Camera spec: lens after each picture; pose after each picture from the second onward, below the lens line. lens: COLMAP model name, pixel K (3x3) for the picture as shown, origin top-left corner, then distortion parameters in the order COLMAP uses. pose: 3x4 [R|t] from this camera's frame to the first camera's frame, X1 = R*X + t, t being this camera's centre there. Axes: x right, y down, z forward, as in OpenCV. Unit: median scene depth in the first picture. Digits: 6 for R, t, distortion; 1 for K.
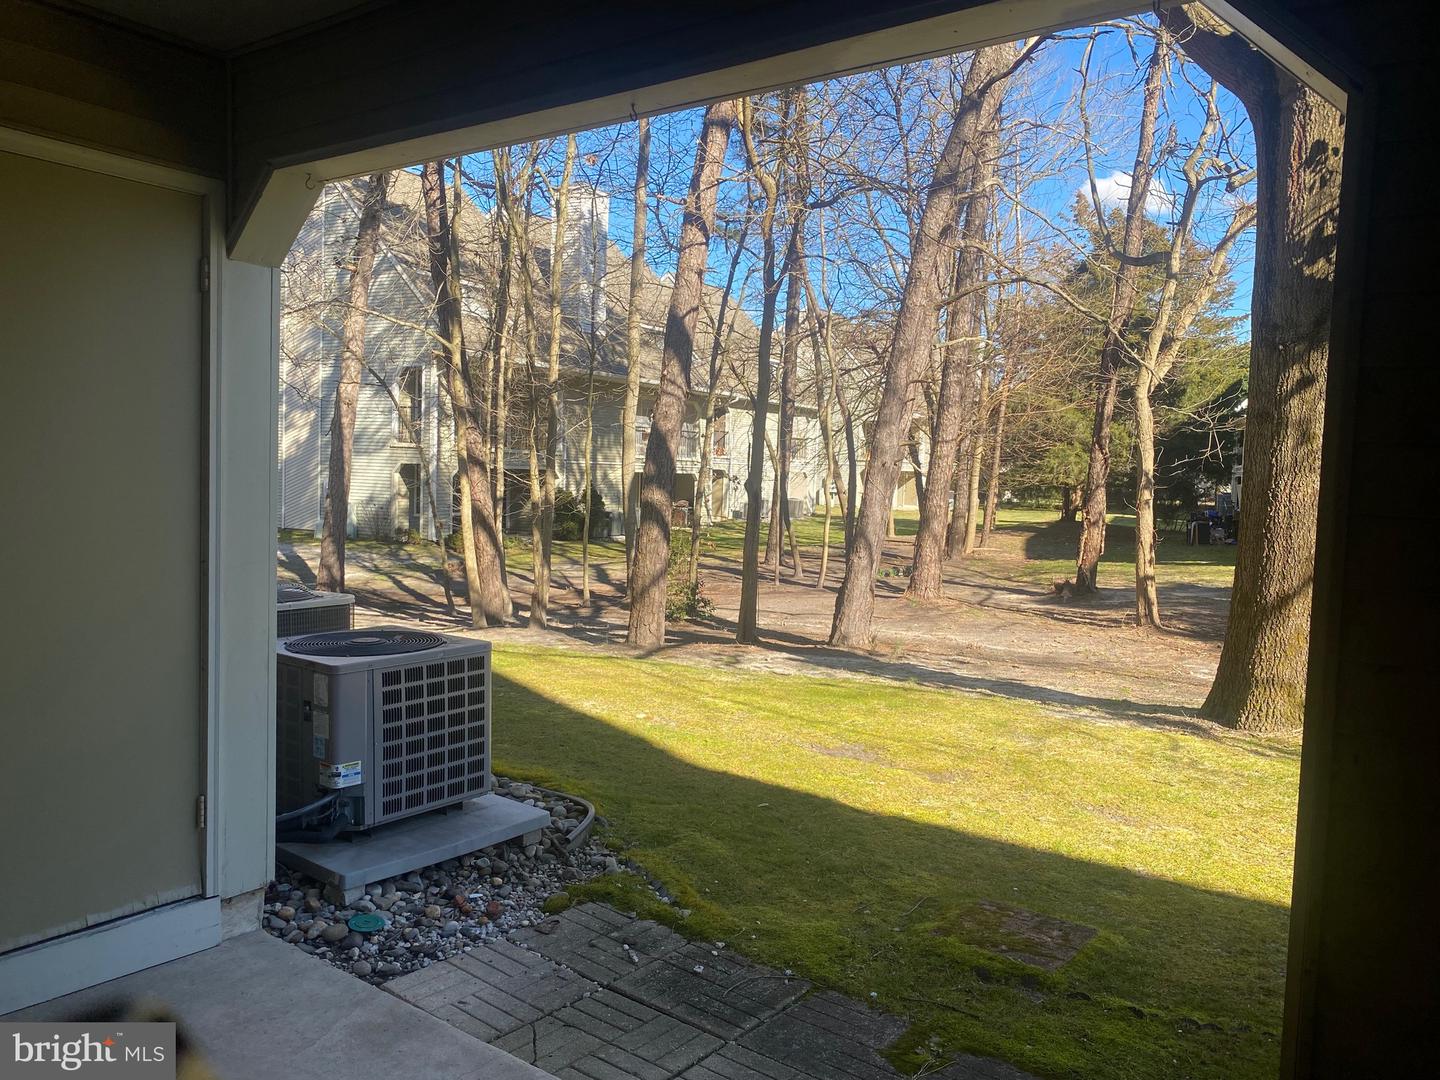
lens RADIAL K [[1109.3, 0, 720.0], [0, 1109.3, 540.0], [0, 0, 1]] dist [0.024783, -0.035356]
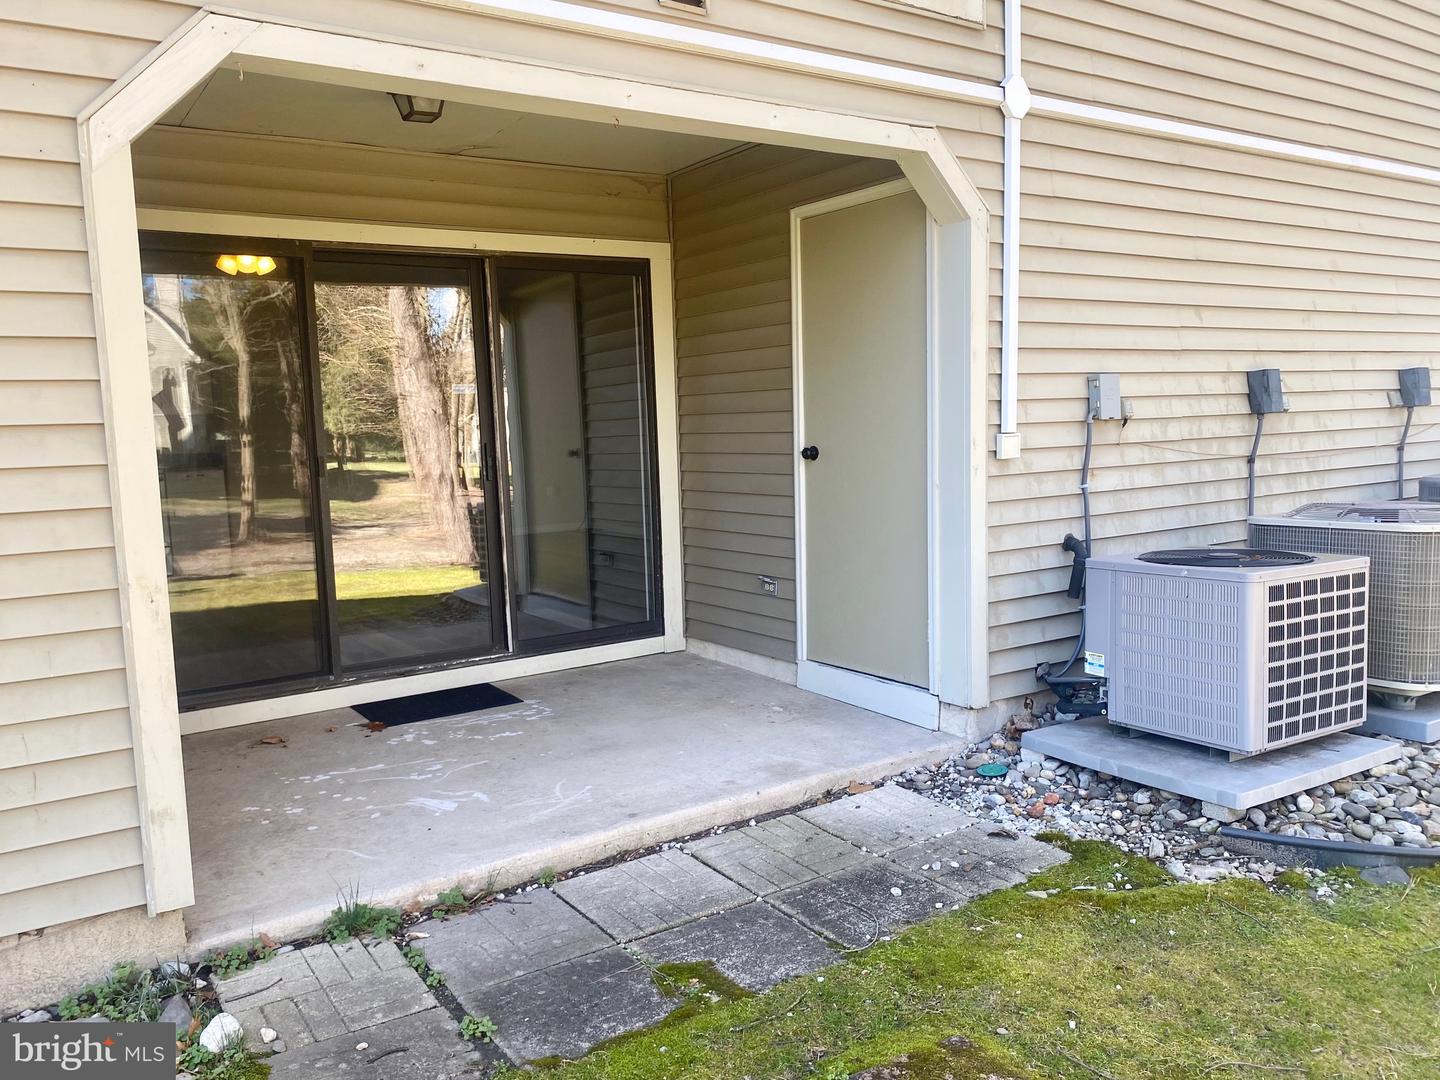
lens RADIAL K [[1140.5, 0, 722.6], [0, 1140.5, 547.1], [0, 0, 1]] dist [0.097110, -0.245235]
pose [[-0.329205, 0.083578, -0.940552, 0.816954], [-0.043816, 0.993650, 0.103632, 0.002072], [0.943241, 0.075327, -0.323453, 1.026087]]
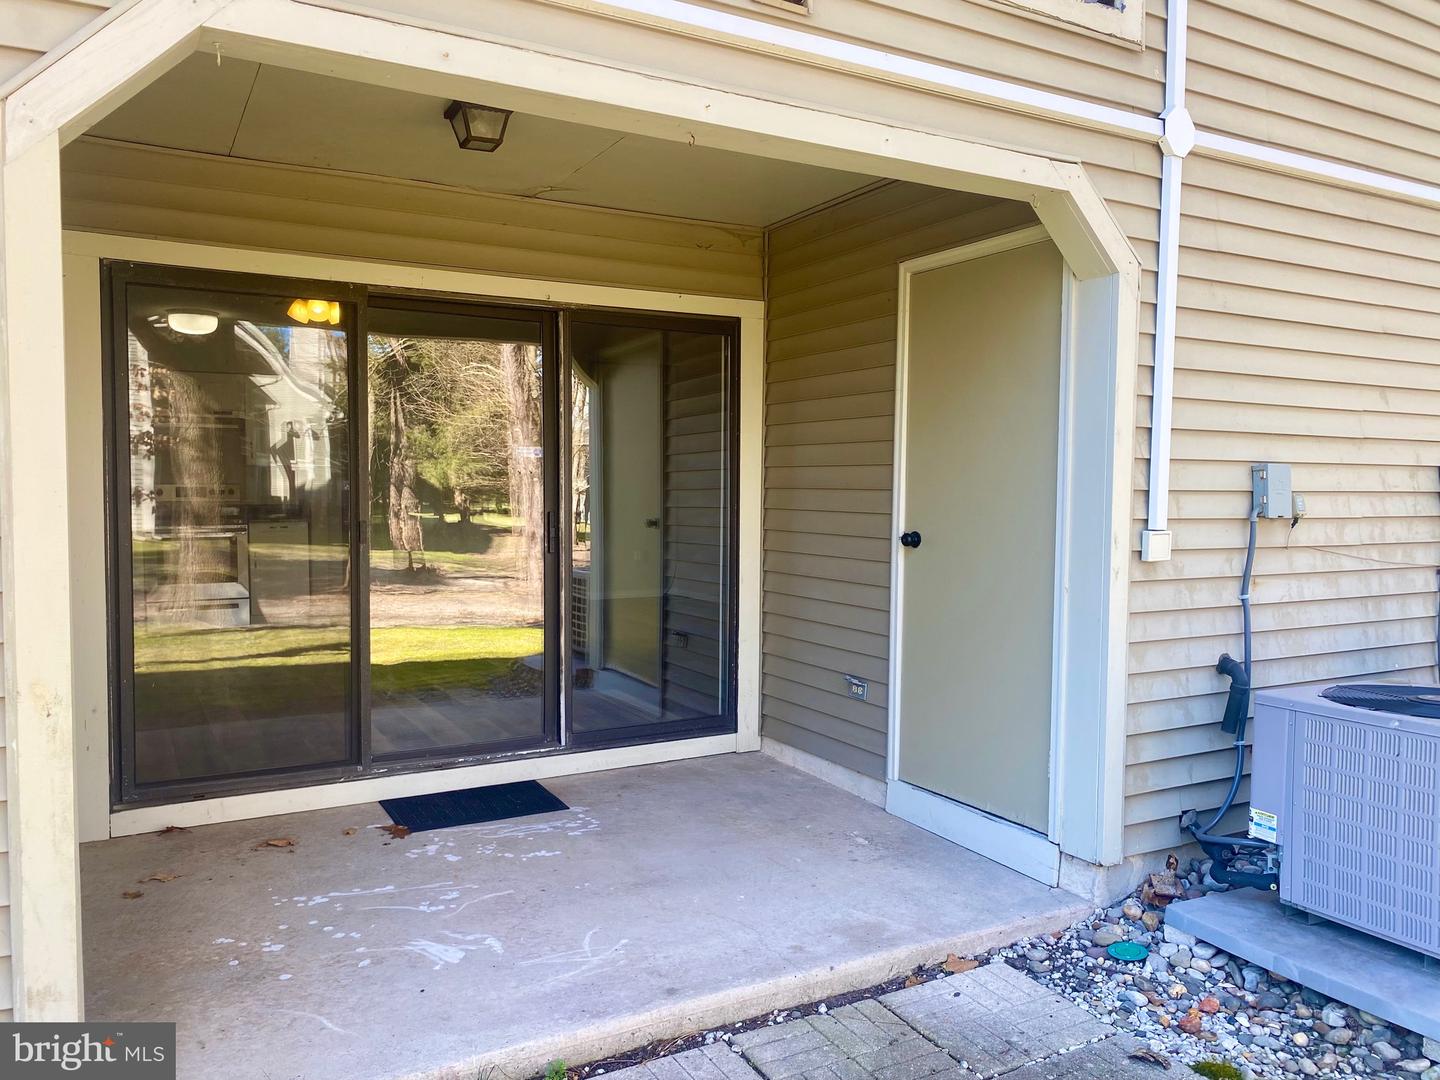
lens RADIAL K [[1109.3, 0, 720.0], [0, 1109.3, 540.0], [0, 0, 1]] dist [0.024783, -0.035356]
pose [[-0.412427, 0.009926, -0.910937, 0.615016], [-0.083792, 0.995288, 0.048782, -0.011773], [0.907129, 0.096449, -0.409652, 0.965149]]
